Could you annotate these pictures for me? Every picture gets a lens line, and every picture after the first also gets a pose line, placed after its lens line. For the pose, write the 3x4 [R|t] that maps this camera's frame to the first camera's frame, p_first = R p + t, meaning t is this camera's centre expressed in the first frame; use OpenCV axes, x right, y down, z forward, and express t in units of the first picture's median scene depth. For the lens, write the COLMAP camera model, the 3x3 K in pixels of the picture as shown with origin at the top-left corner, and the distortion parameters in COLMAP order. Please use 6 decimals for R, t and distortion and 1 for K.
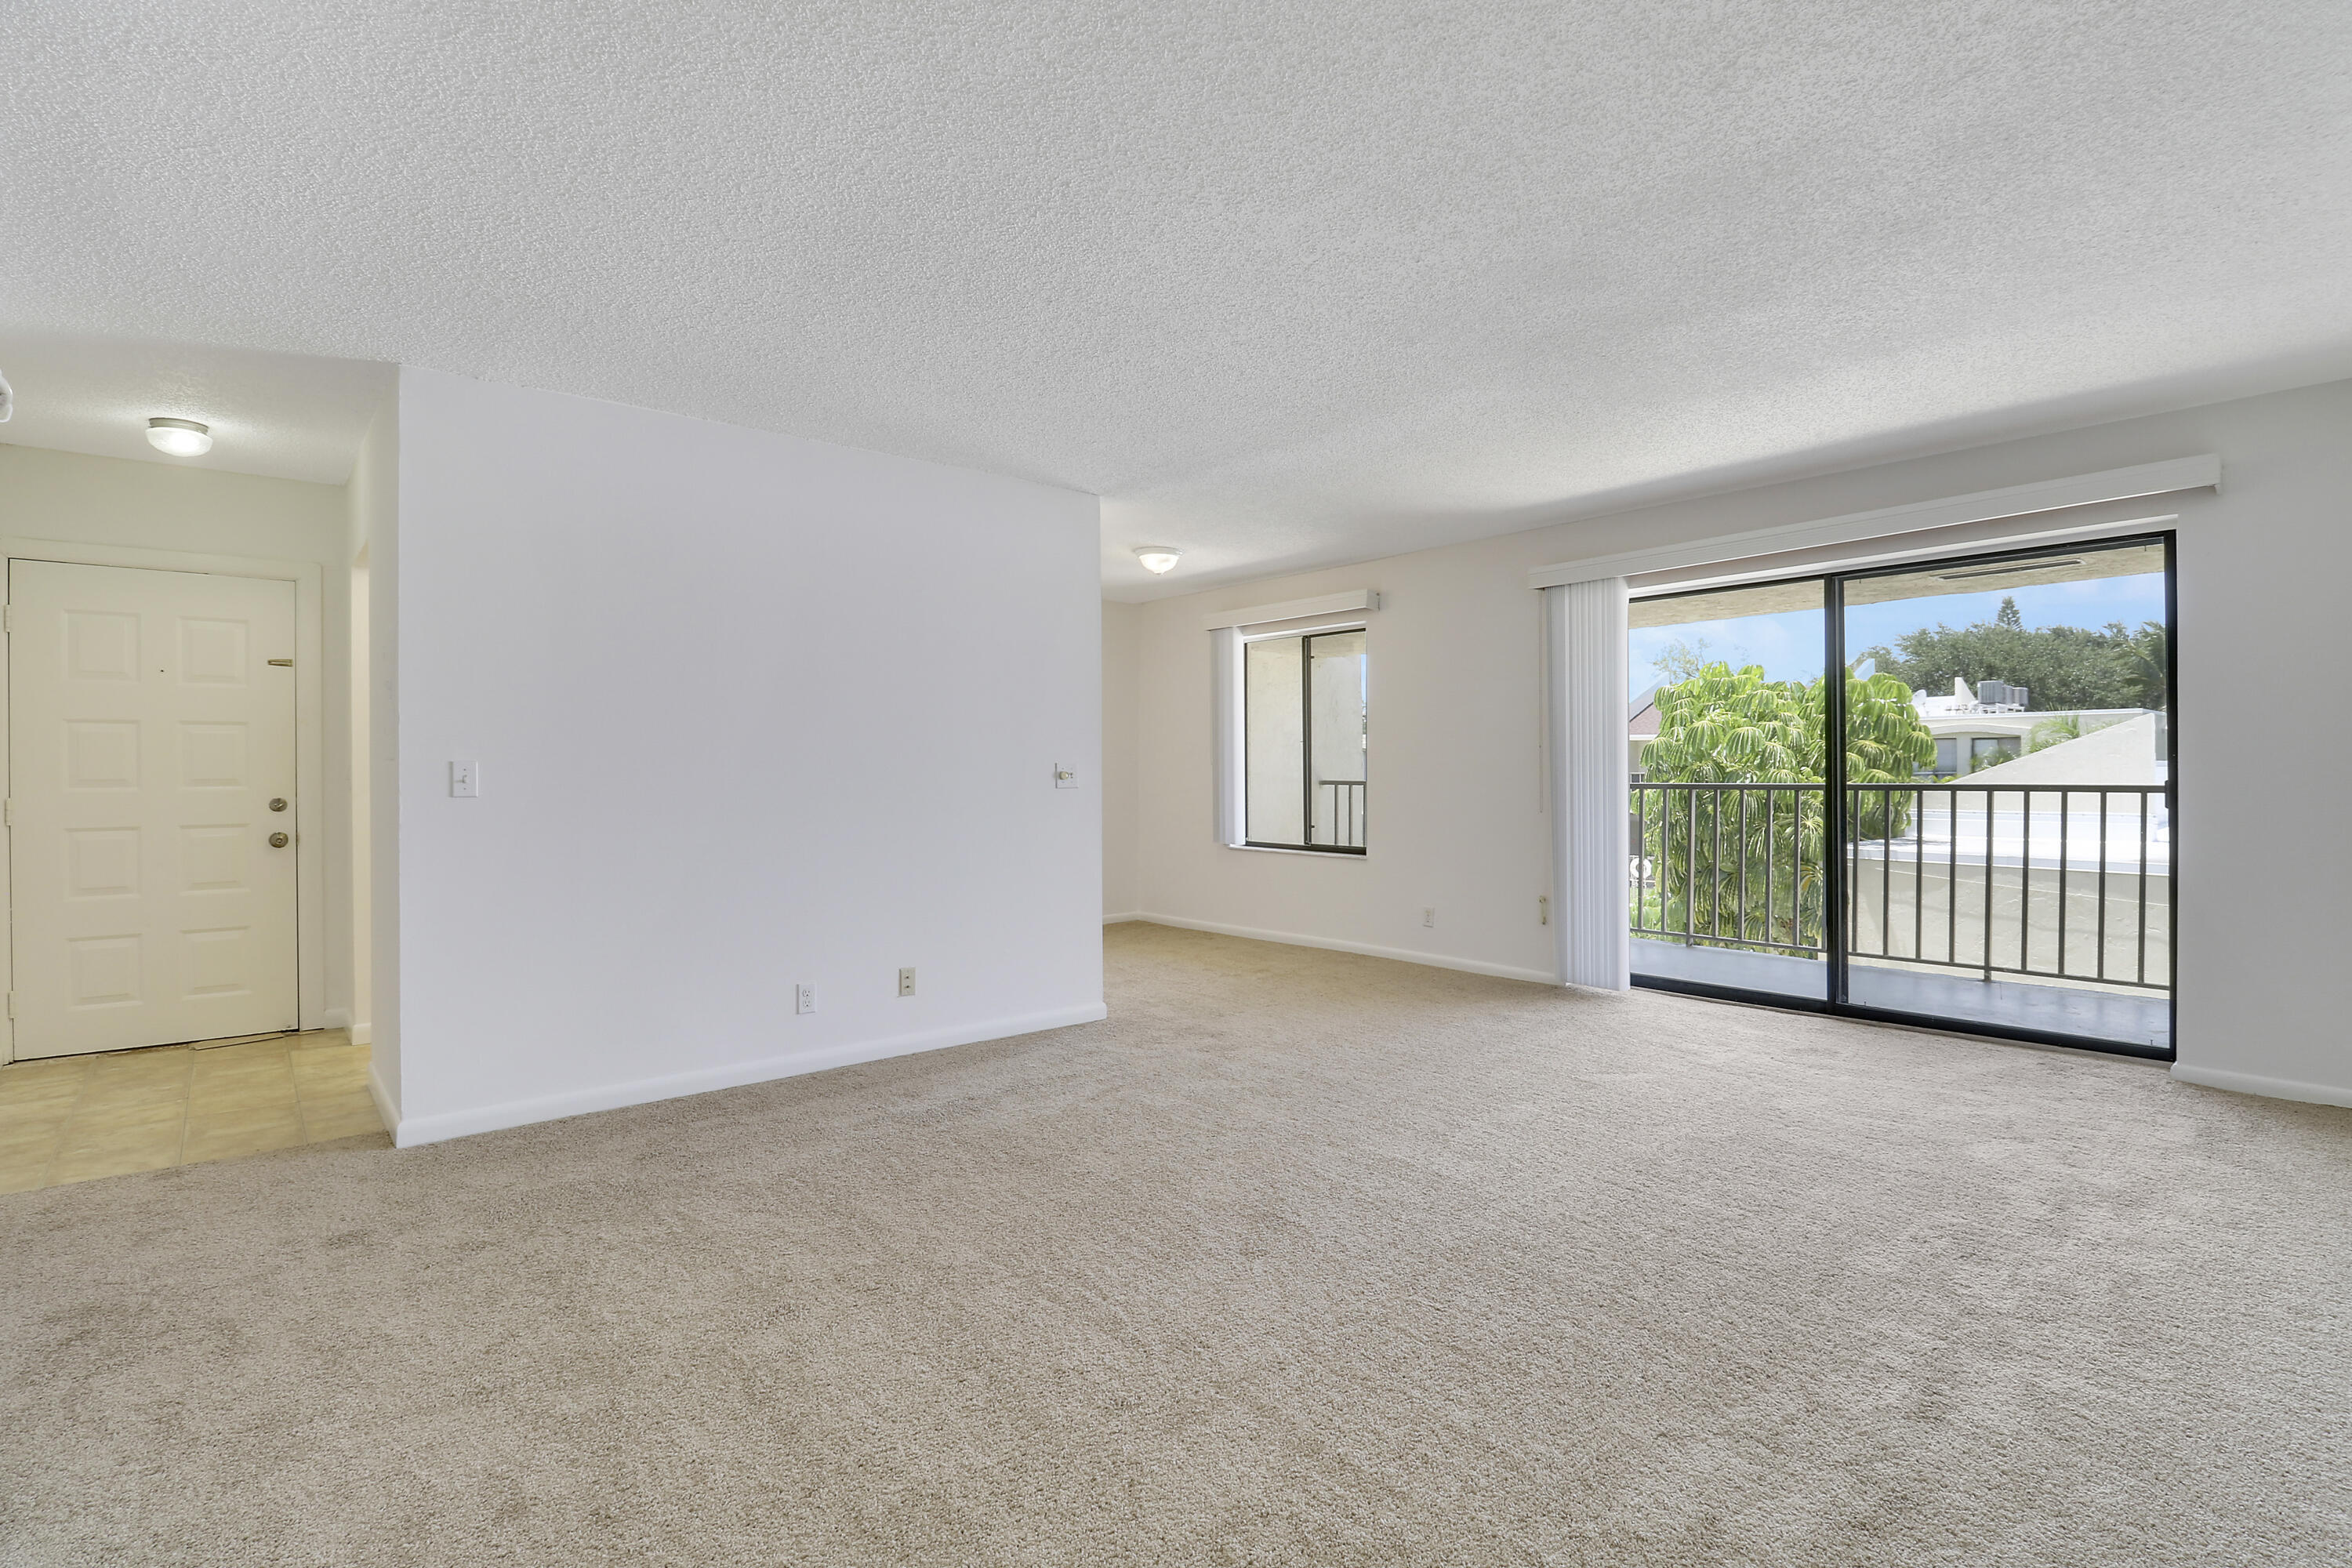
lens RADIAL K [[1138.5, 0, 1167.8], [0, 1138.5, 770.4], [0, 0, 1]] dist [0.001615, -0.008136]
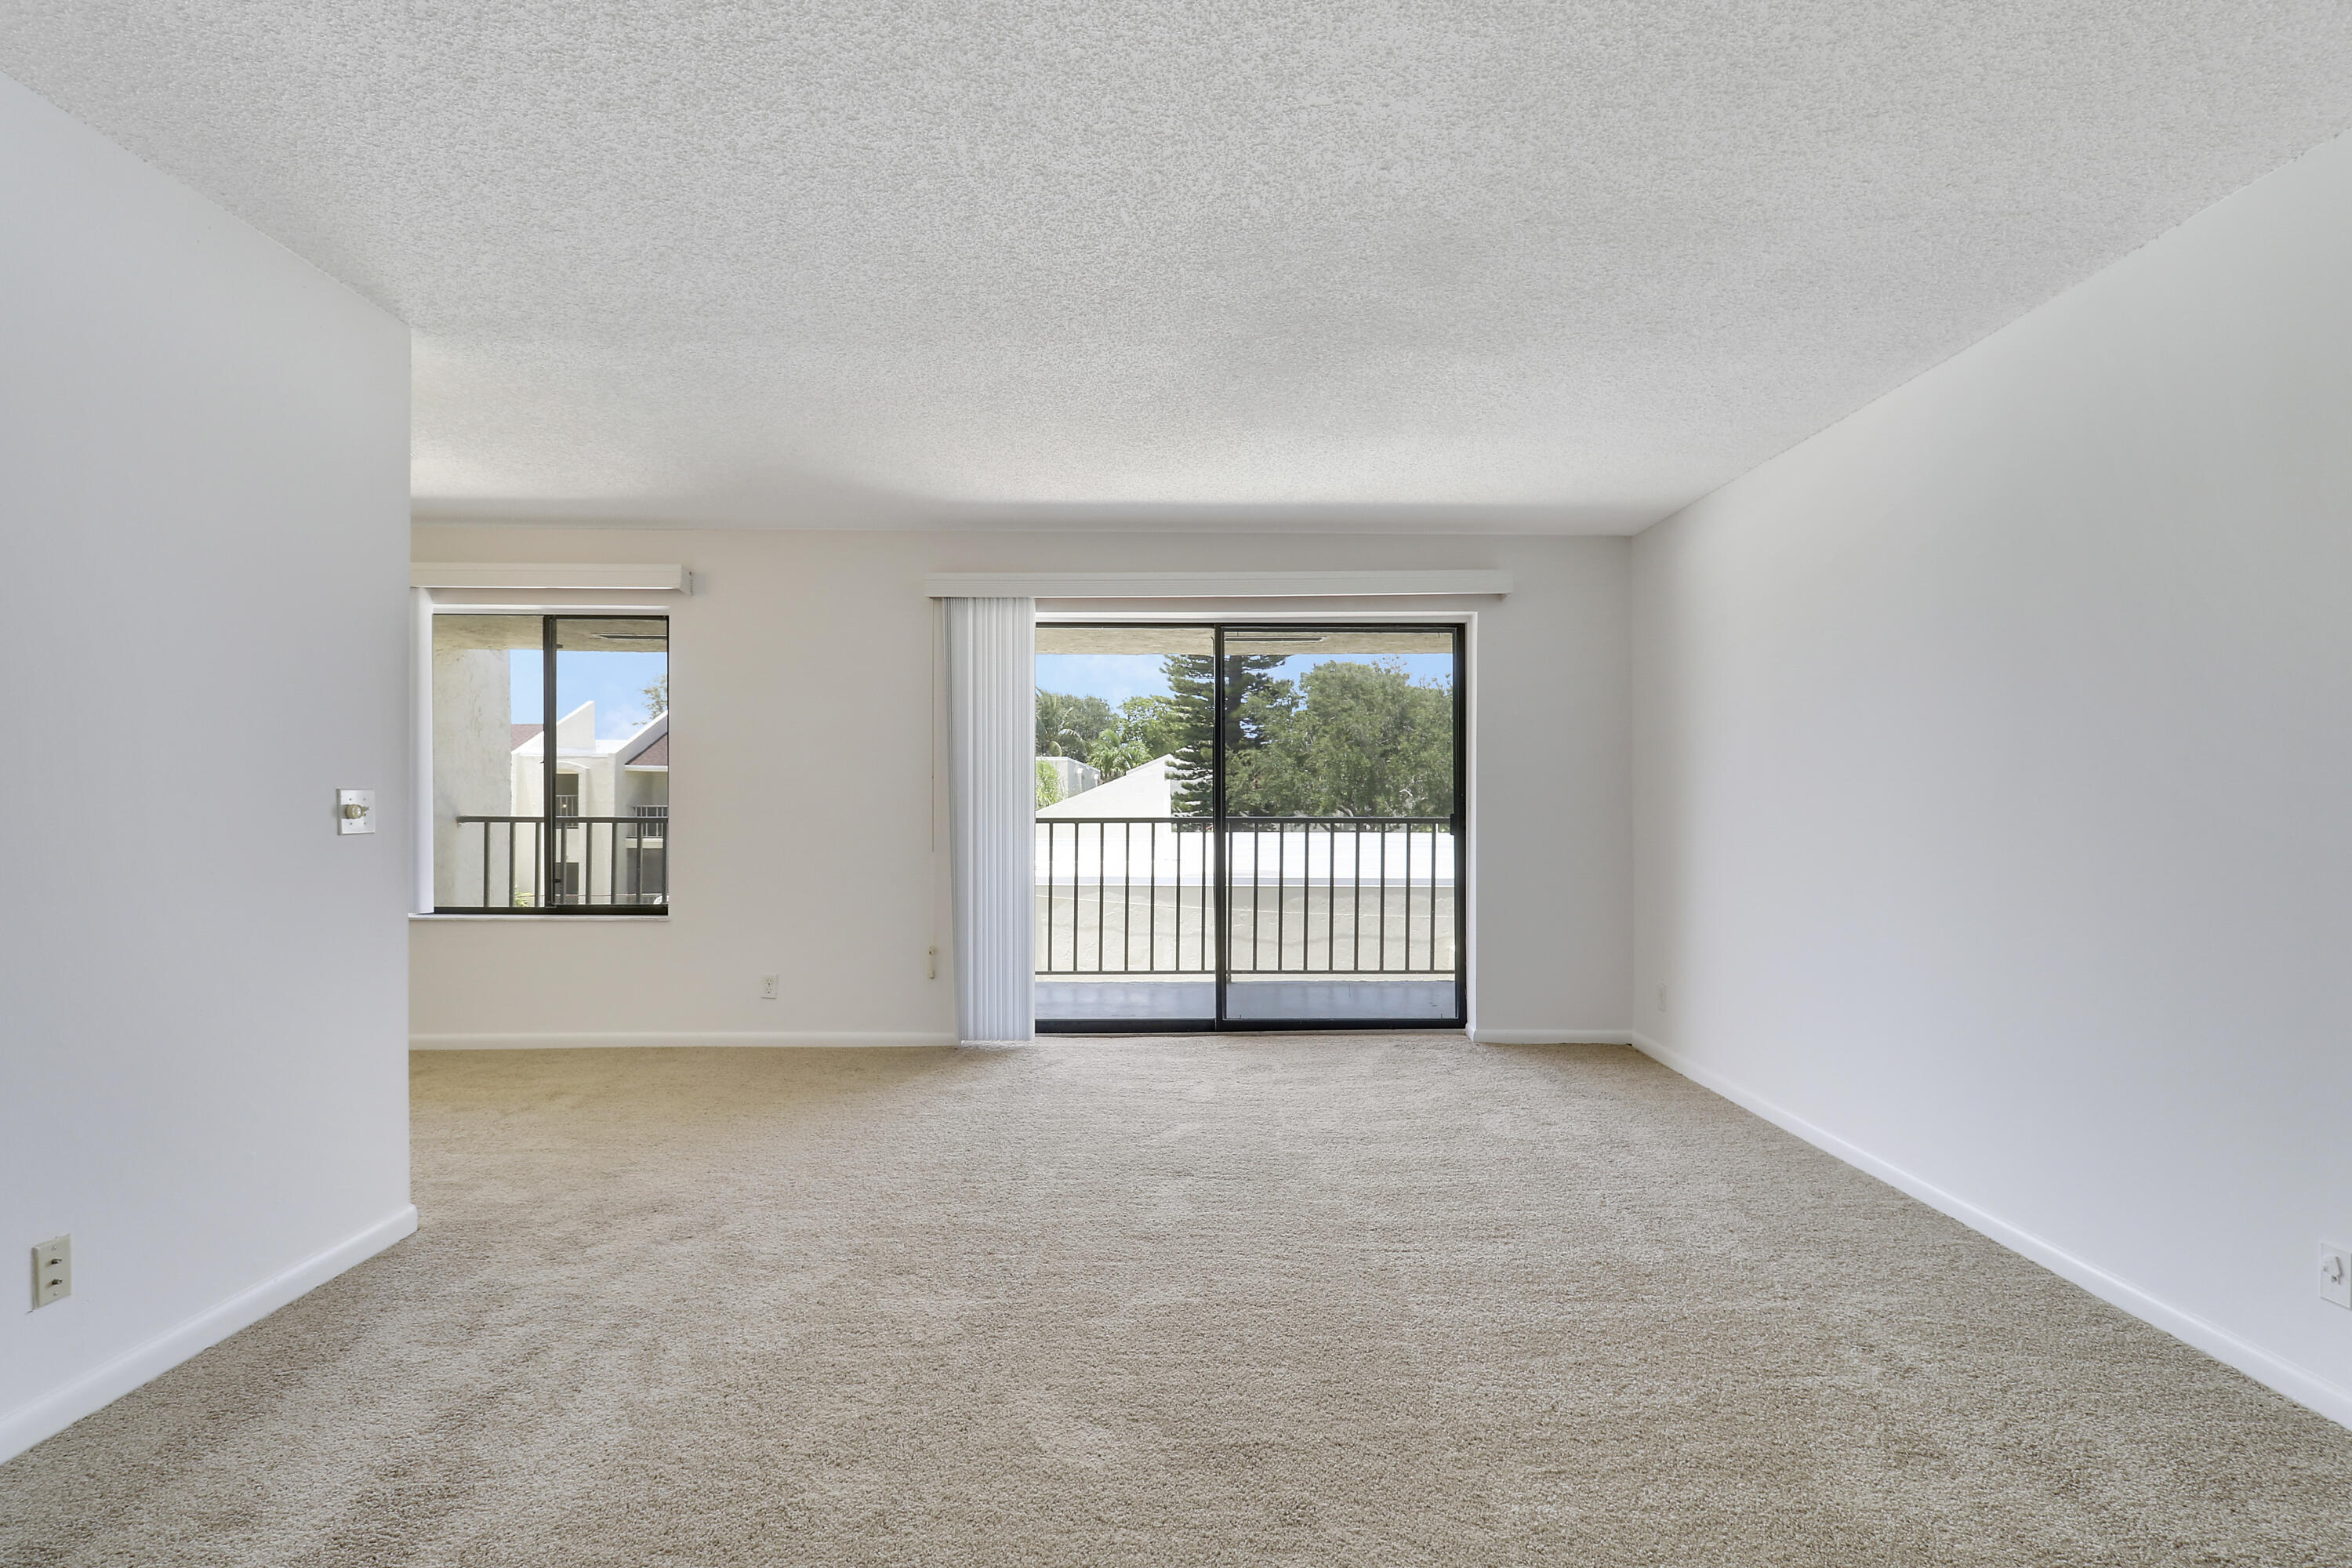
lens RADIAL K [[1138.5, 0, 1184.0], [0, 1138.5, 788.0], [0, 0, 1]] dist [0.001615, -0.008136]
pose [[0.624247, 0.013939, 0.781103, -0.276870], [-0.002669, 0.999873, -0.015710, 0.001061], [-0.781223, 0.007722, 0.624205, 0.345478]]
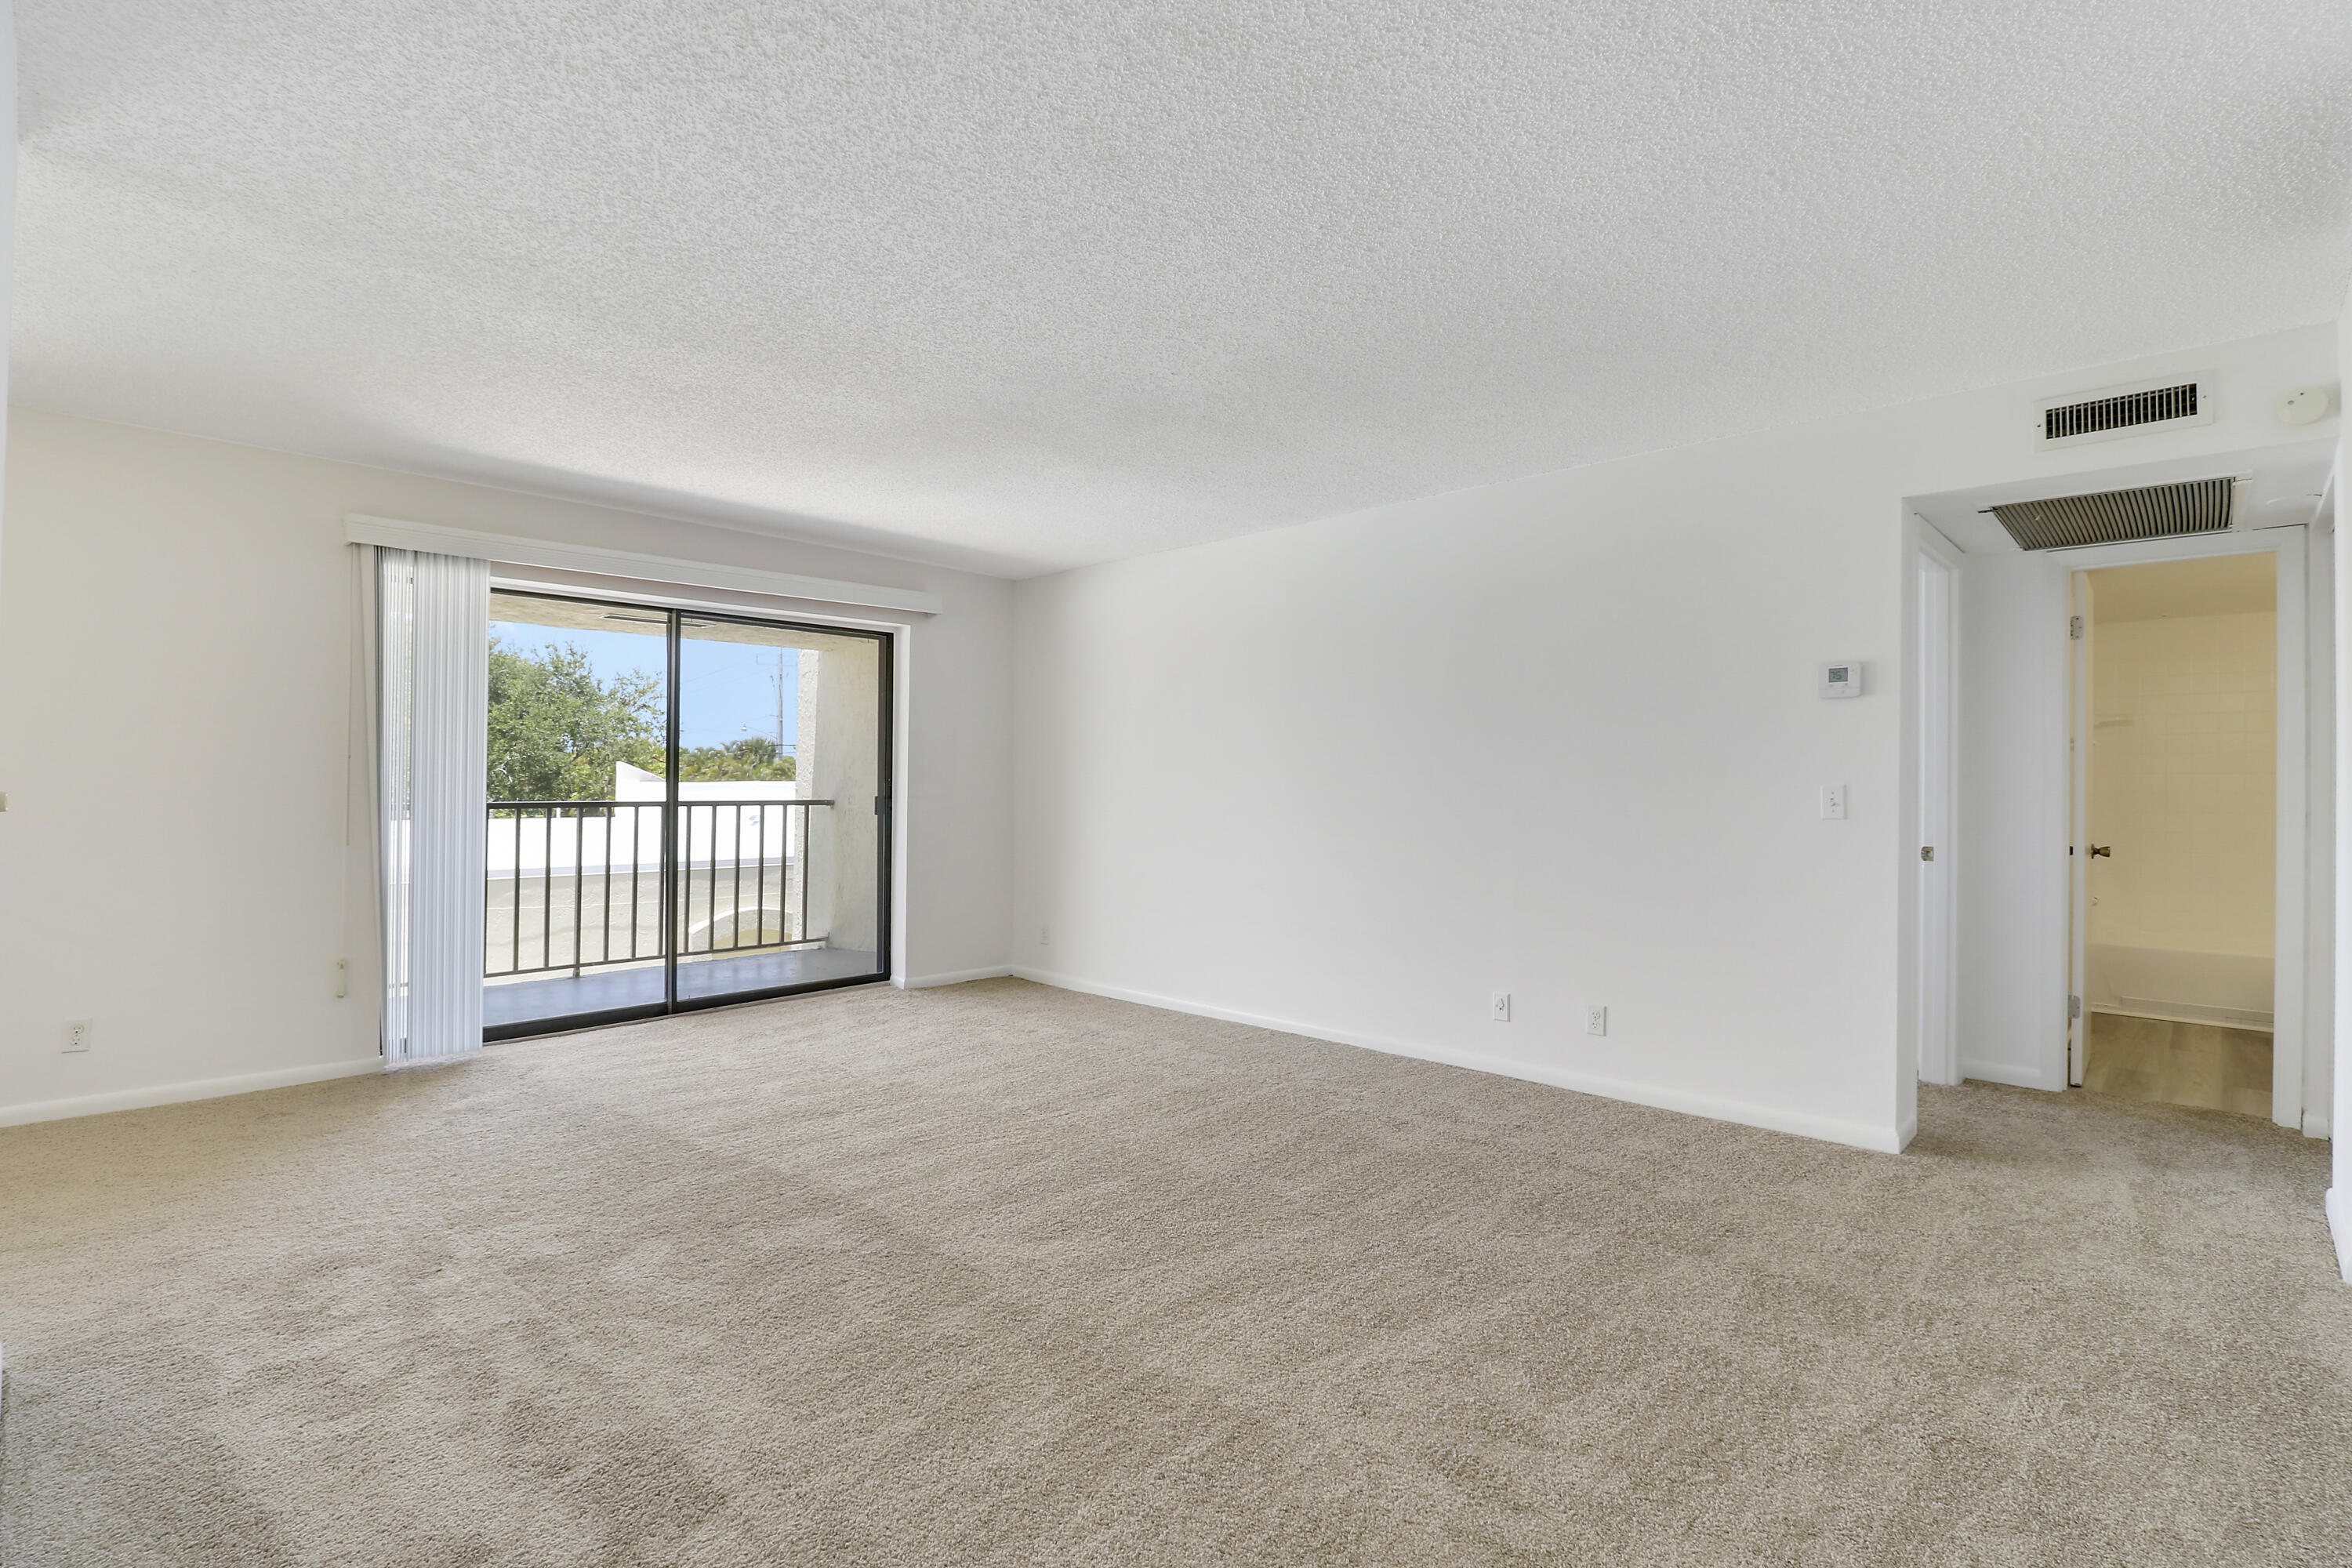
lens RADIAL K [[1138.5, 0, 1171.9], [0, 1138.5, 816.0], [0, 0, 1]] dist [0.001615, -0.008136]
pose [[-0.127050, -0.022105, 0.991650, -0.545219], [0.001556, 0.999746, 0.022485, 0.001319], [-0.991895, 0.004399, -0.126983, 0.648276]]
